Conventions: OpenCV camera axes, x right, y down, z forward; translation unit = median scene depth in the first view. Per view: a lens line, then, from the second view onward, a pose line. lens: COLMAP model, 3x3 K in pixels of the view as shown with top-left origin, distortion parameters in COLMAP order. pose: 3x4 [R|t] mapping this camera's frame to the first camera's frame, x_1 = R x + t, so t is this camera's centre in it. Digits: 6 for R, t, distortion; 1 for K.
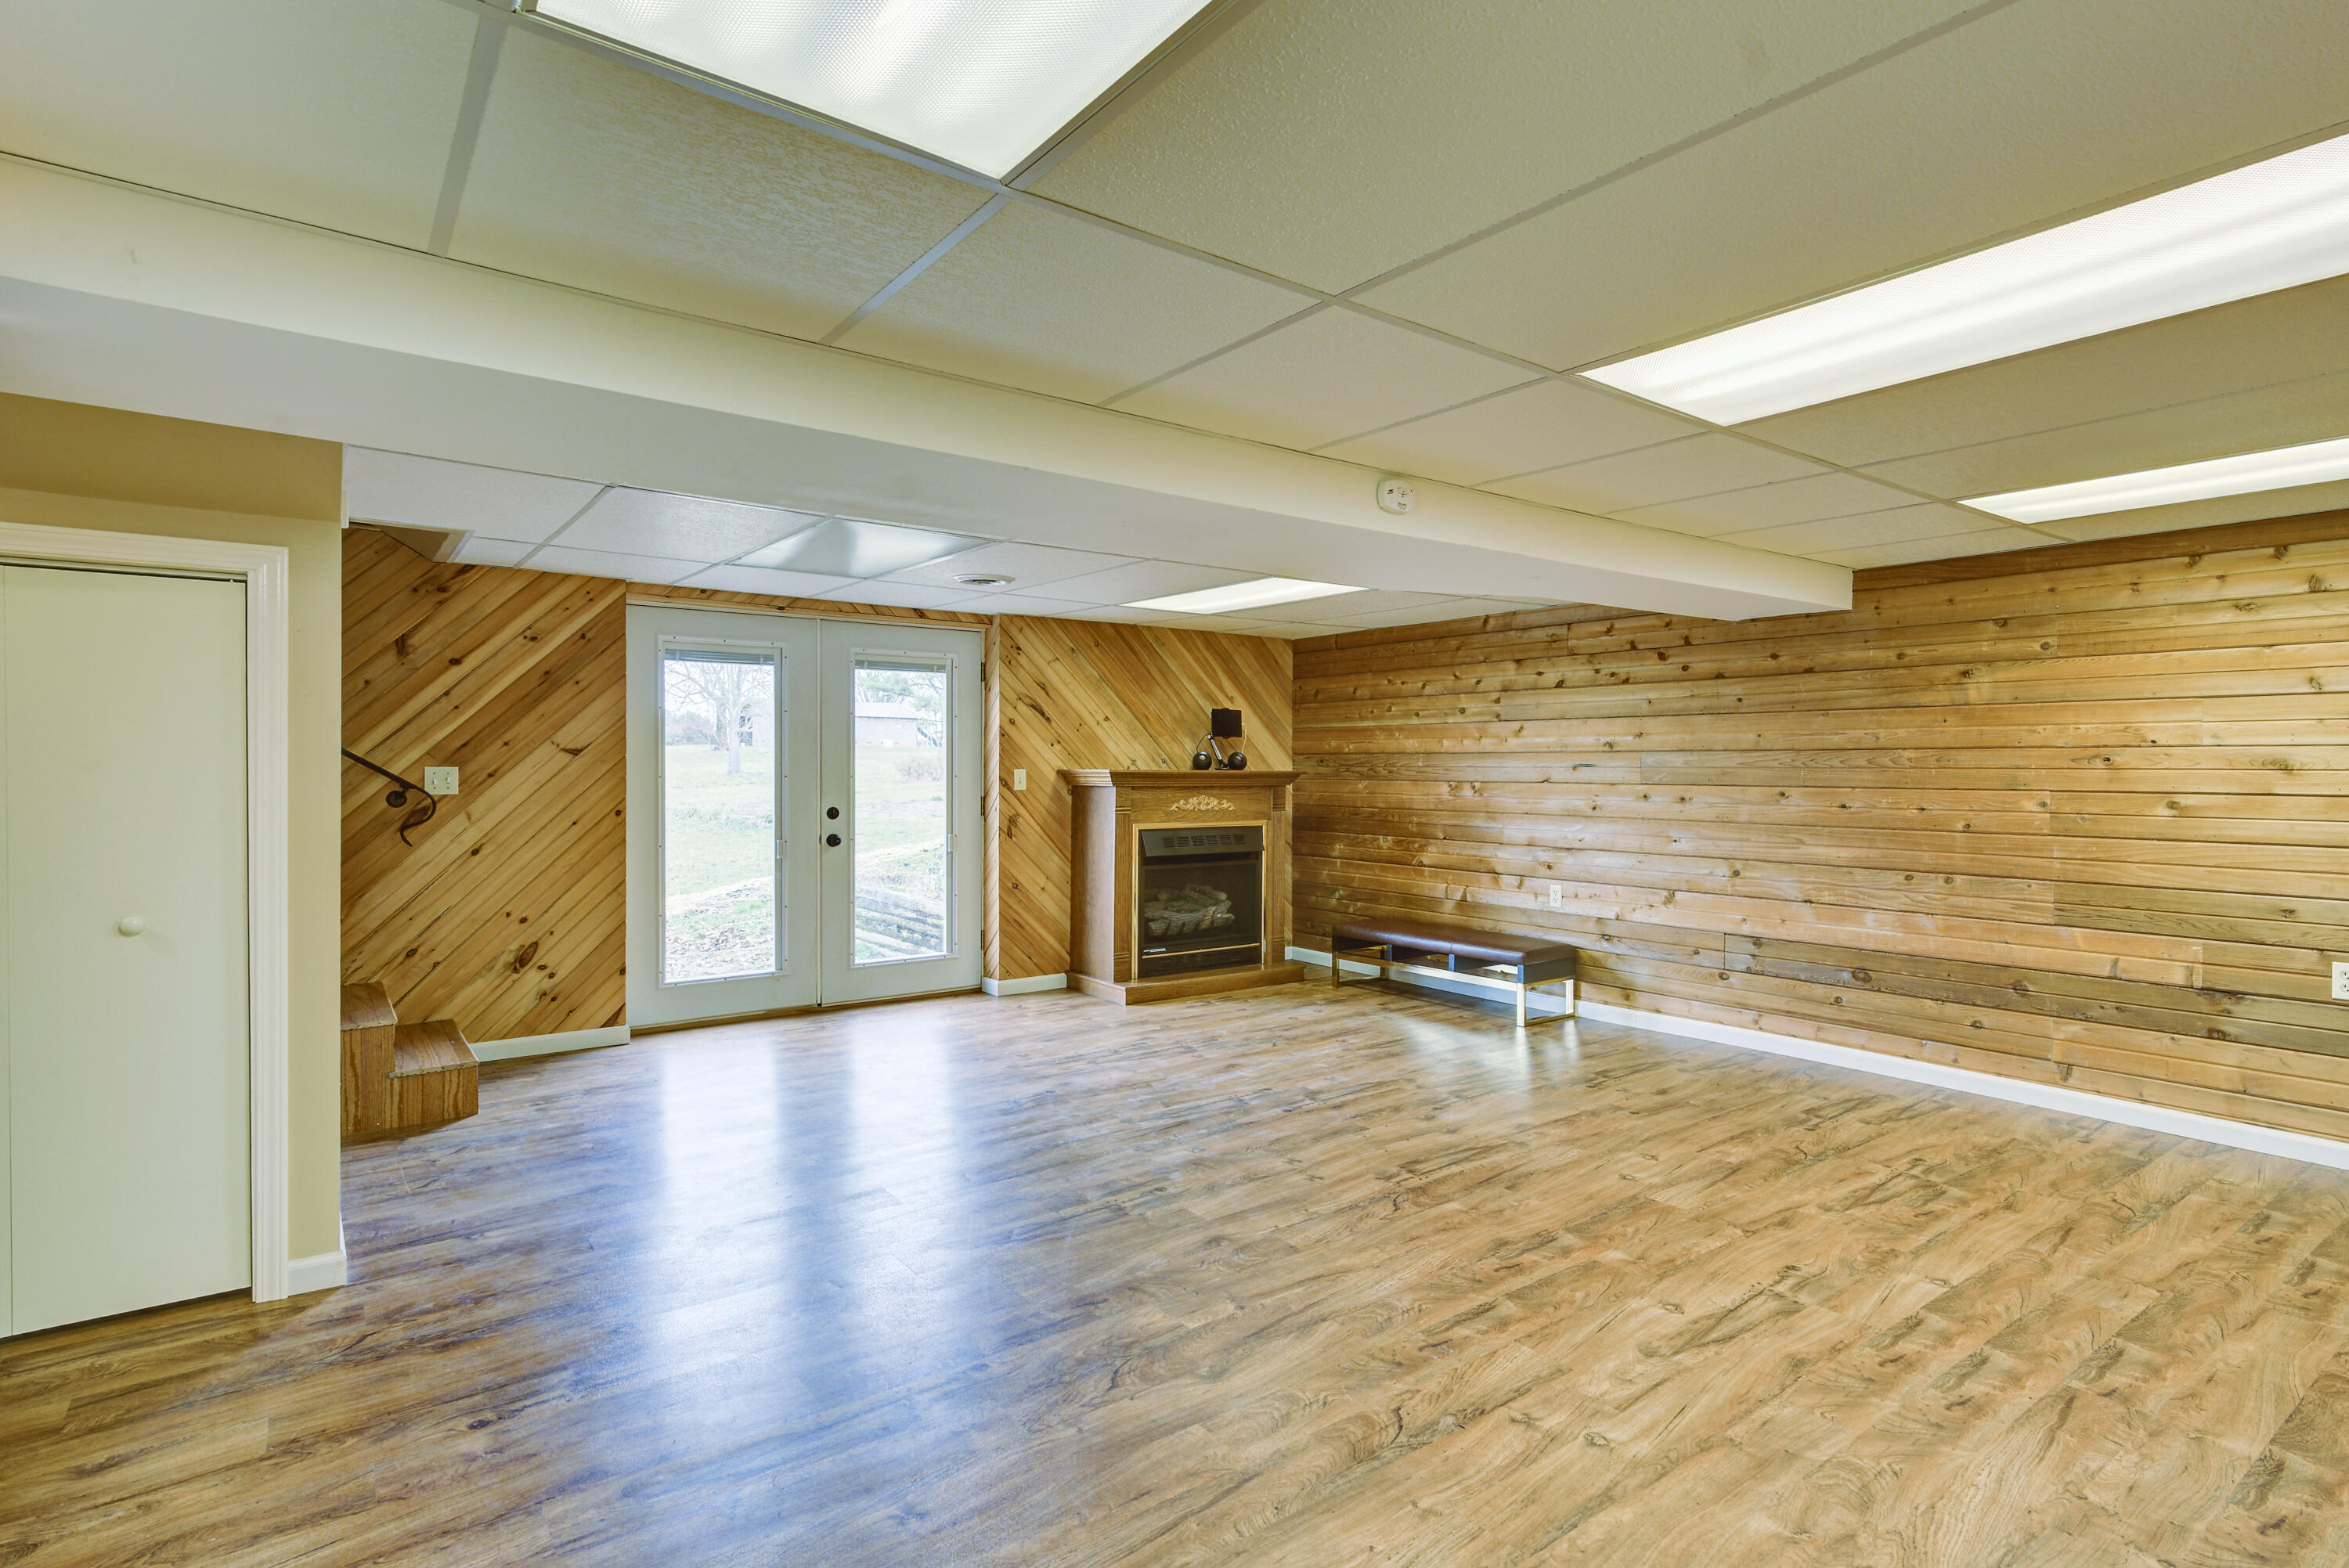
lens RADIAL K [[1124.6, 0, 1177.6], [0, 1124.6, 767.2], [0, 0, 1]] dist [0.003262, -0.000759]
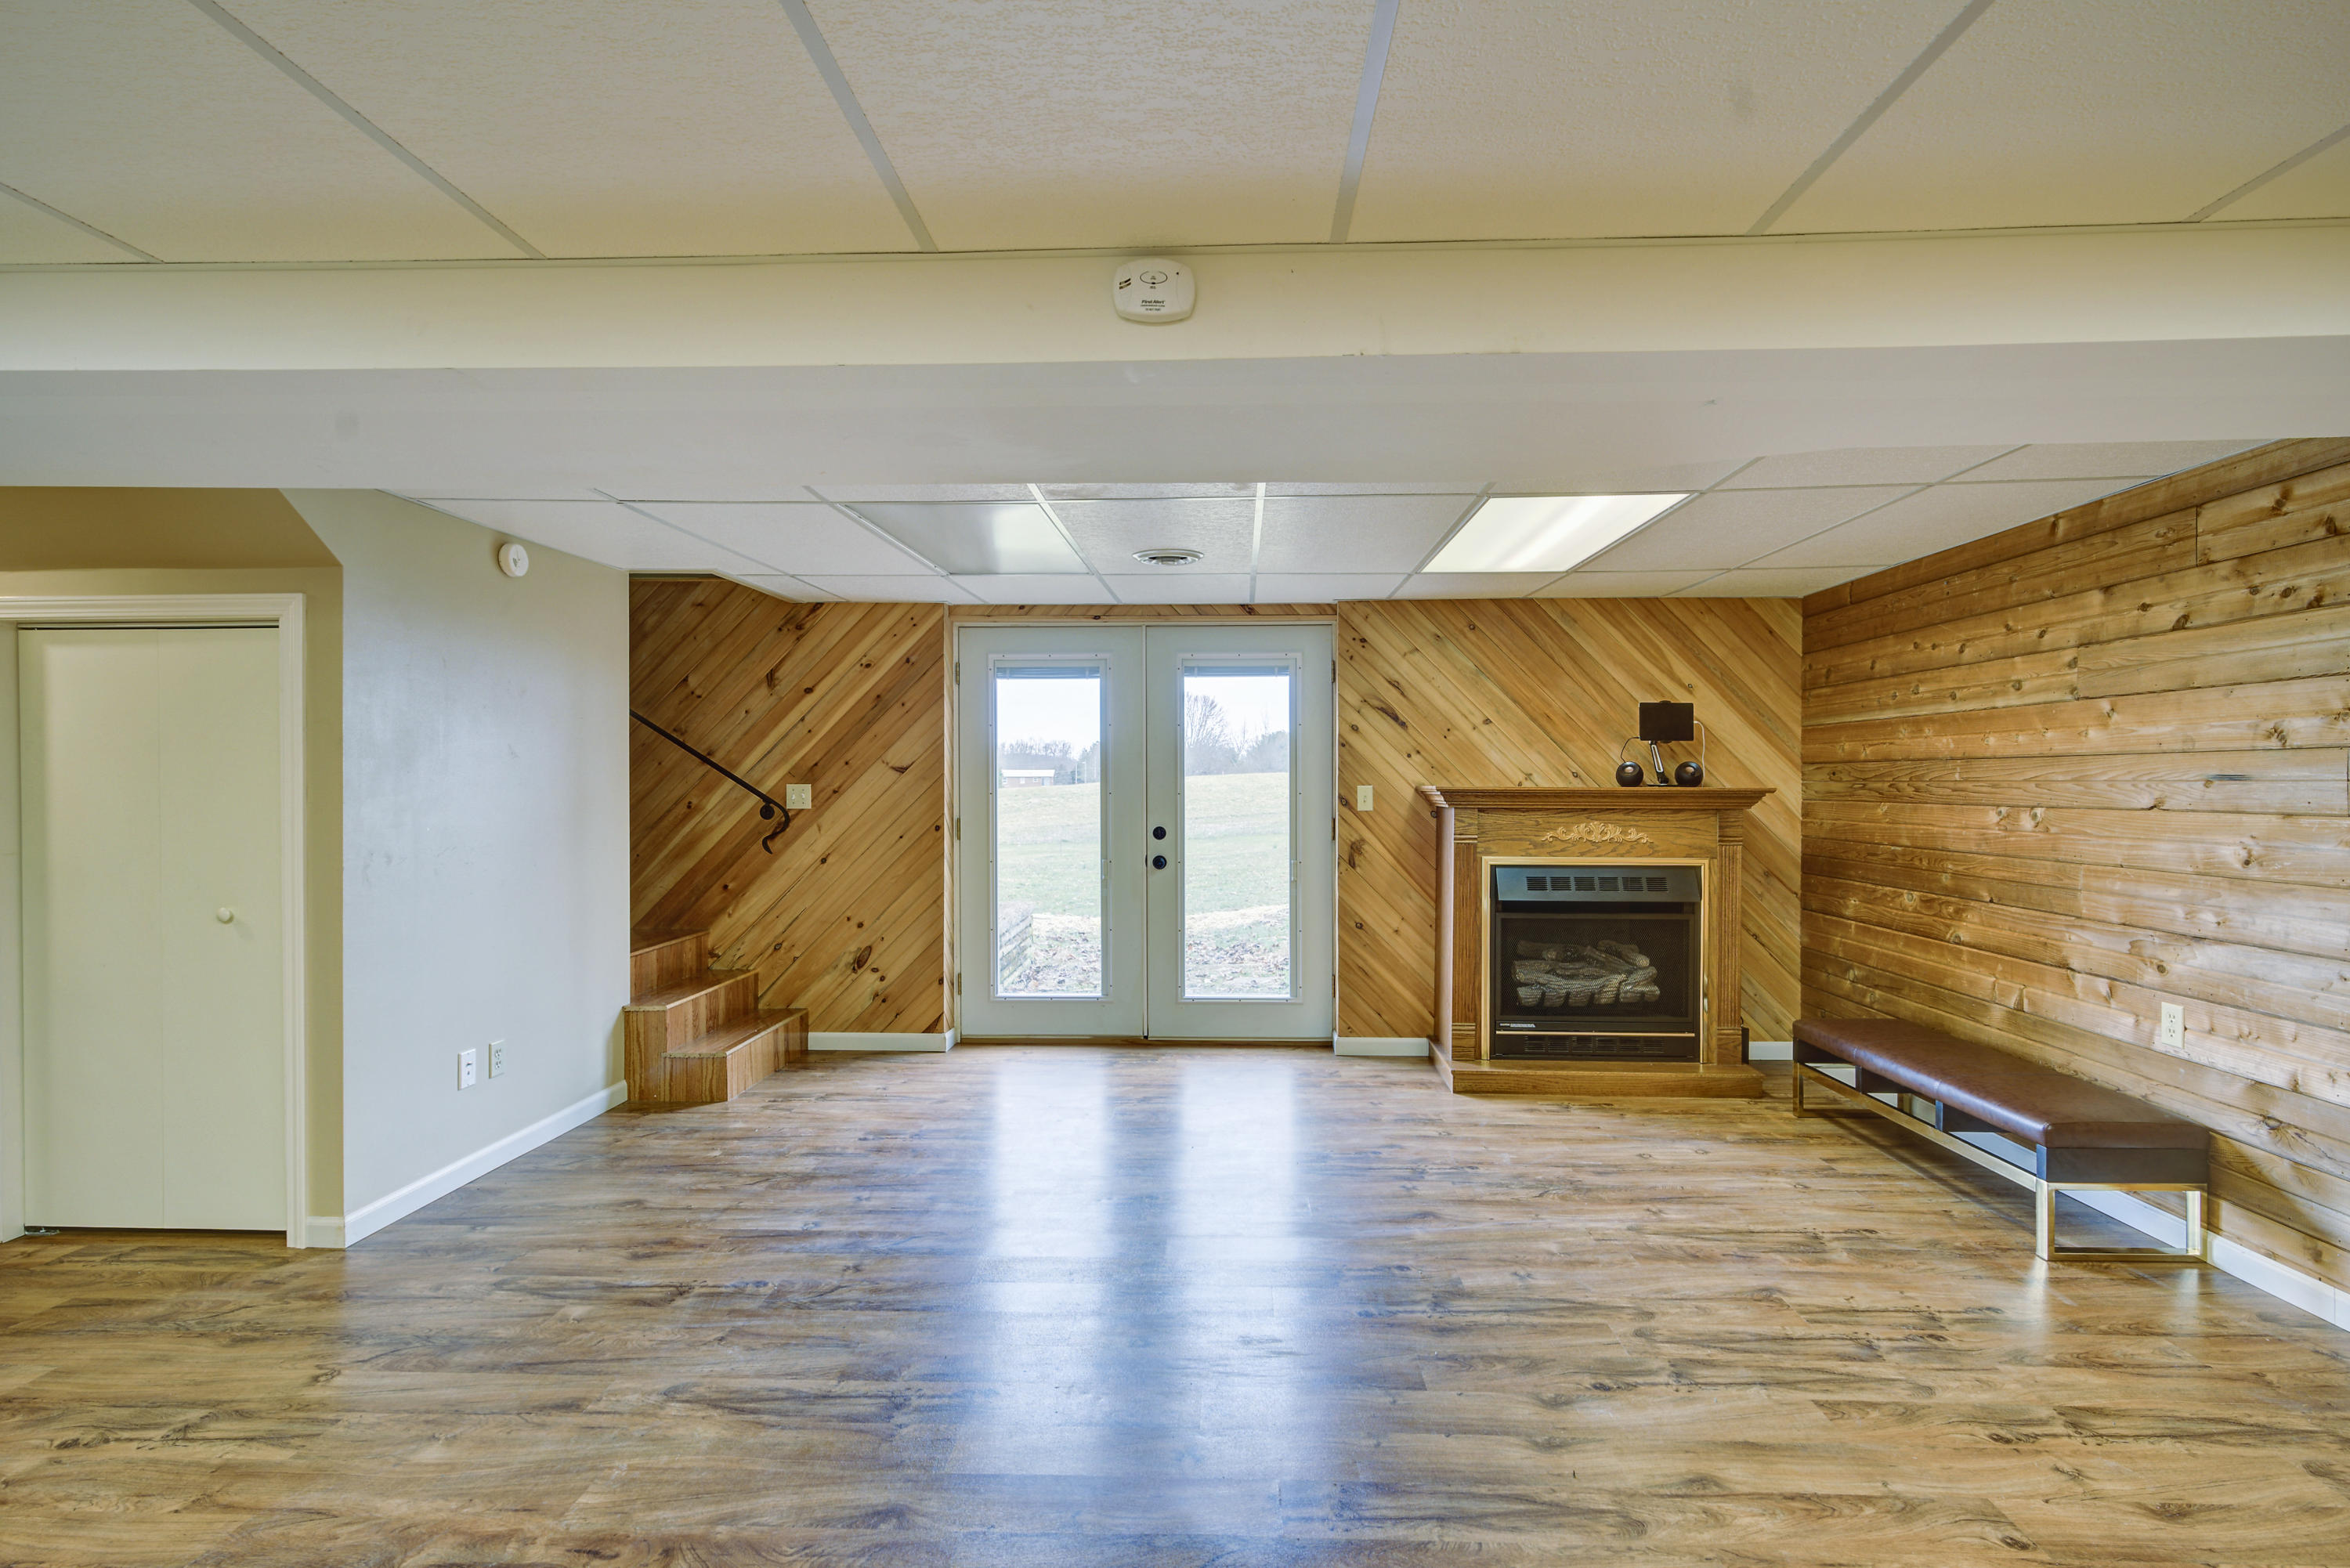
lens RADIAL K [[1098.6, 0, 1229.6], [0, 1098.6, 784.5], [0, 0, 1]] dist [-0.001726, 0.001875]
pose [[0.793924, -0.001509, -0.608015, 0.351309], [0.002346, 0.999997, 0.000581, 0.000300], [0.608012, -0.001888, 0.793926, 0.378292]]
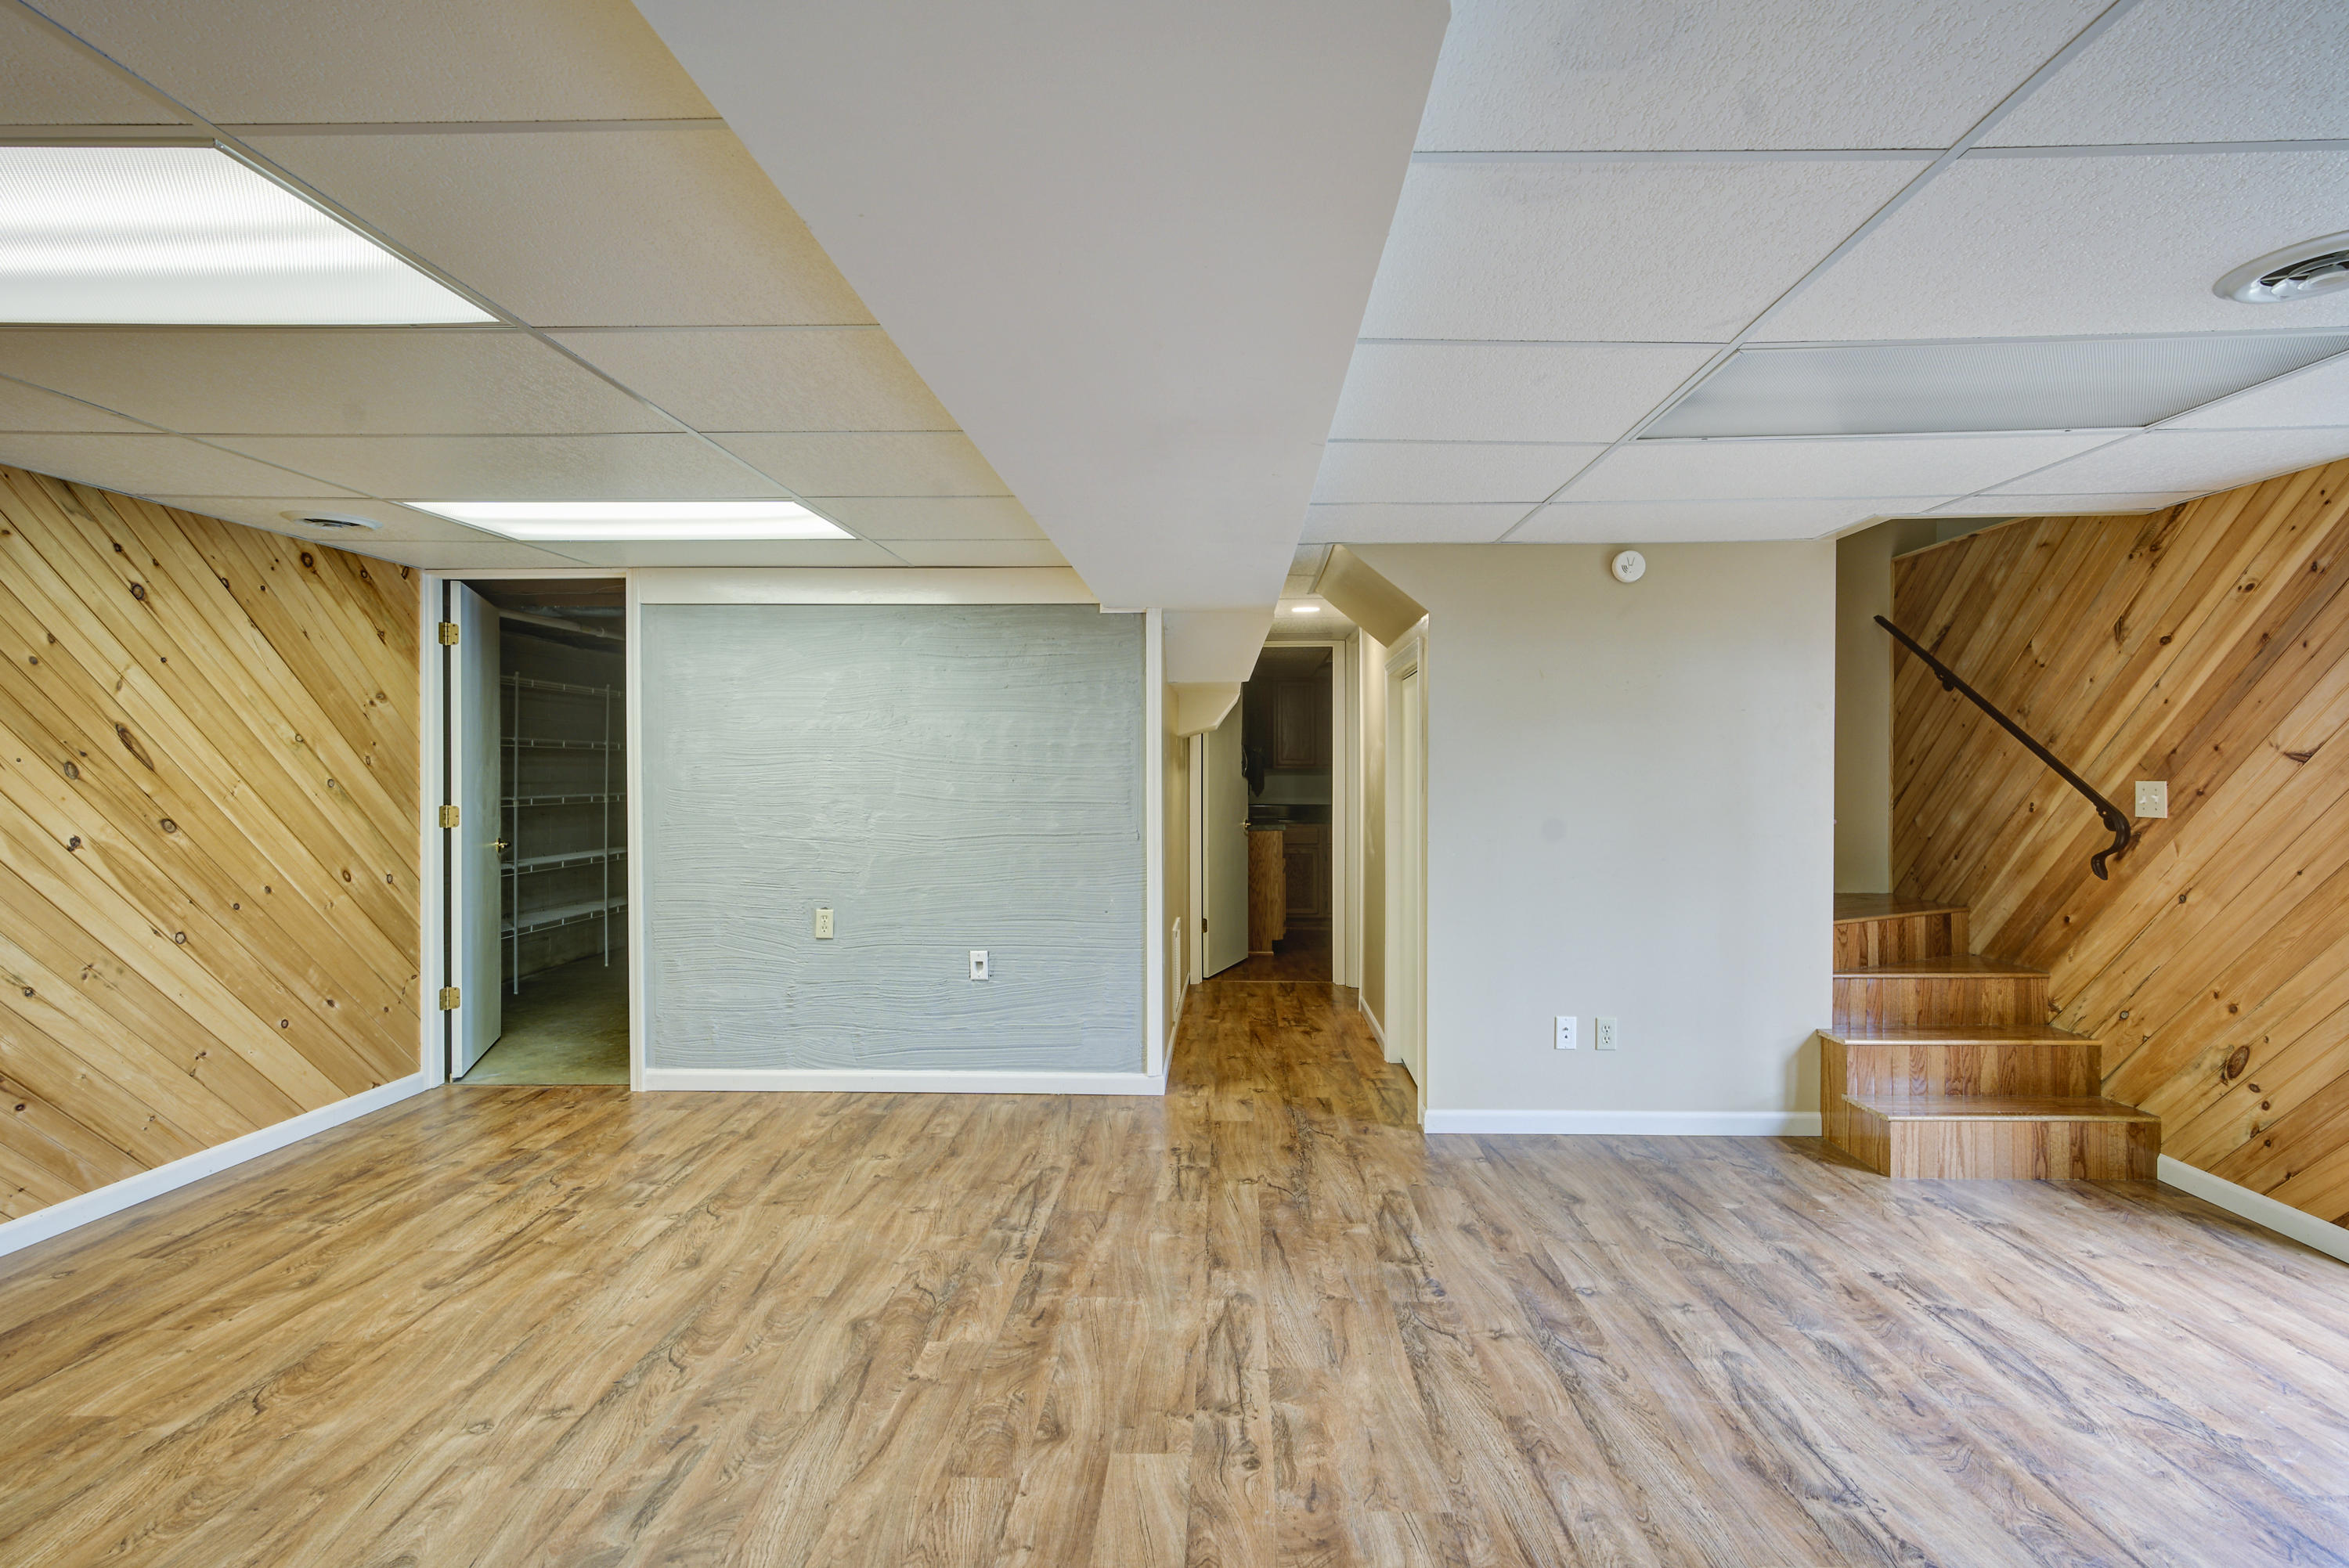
lens RADIAL K [[1098.1, 0, 1164.2], [0, 1098.1, 783.0], [0, 0, 1]] dist [-0.001726, 0.001875]
pose [[-0.617853, 0.003008, -0.786288, 0.334257], [-0.001580, 0.999986, 0.005067, -0.001683], [0.786292, 0.004373, -0.617840, 0.911496]]
